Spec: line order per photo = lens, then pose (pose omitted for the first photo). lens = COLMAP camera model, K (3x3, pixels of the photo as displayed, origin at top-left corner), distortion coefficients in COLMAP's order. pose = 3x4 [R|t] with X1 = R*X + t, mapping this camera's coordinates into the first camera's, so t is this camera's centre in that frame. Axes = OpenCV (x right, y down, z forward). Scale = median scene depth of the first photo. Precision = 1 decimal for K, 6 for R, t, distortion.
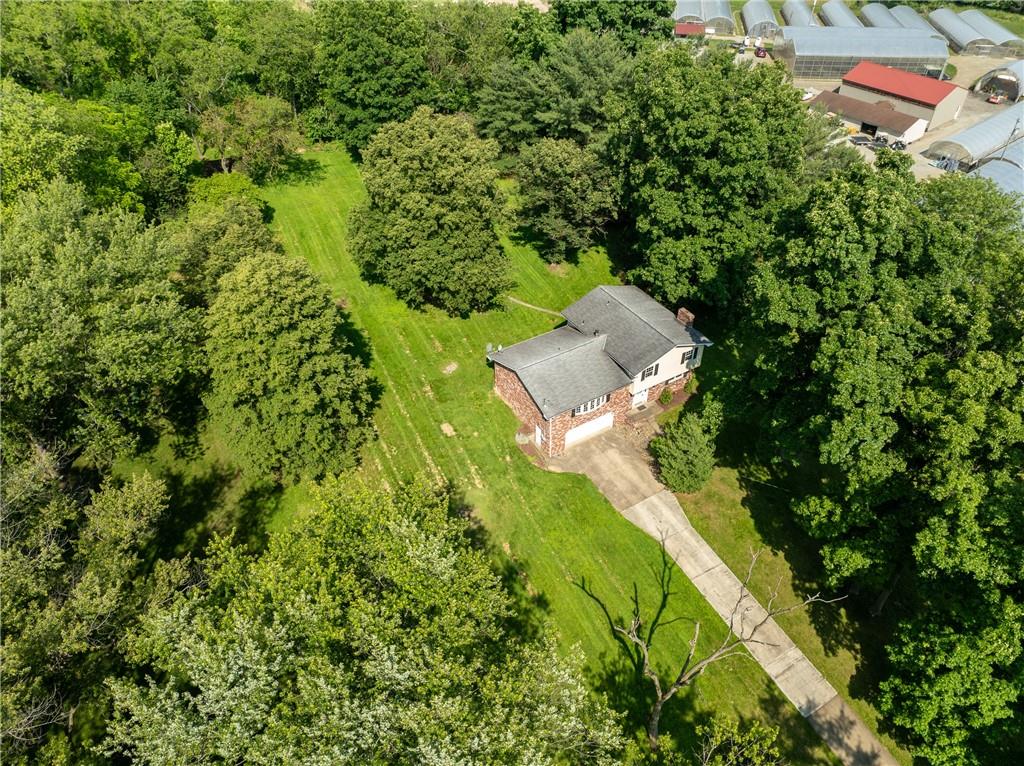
lens RADIAL K [[715.9, 0, 511.8], [0, 715.9, 375.4], [0, 0, 1]] dist [-0.042201, 0.006686]
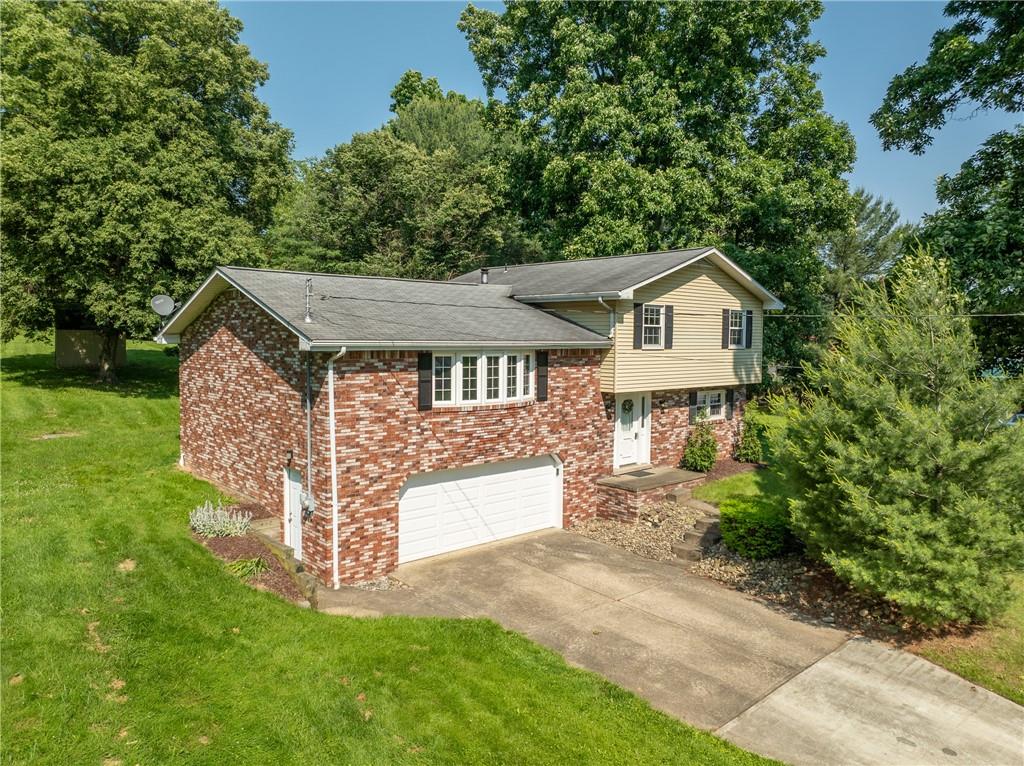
lens RADIAL K [[715.9, 0, 516.4], [0, 715.9, 384.4], [0, 0, 1]] dist [-0.042201, 0.006686]
pose [[0.981530, 0.000010, 0.191311, 0.064179], [0.111270, 0.813432, -0.570919, 0.192794], [-0.155624, 0.581661, 0.798406, 0.731138]]
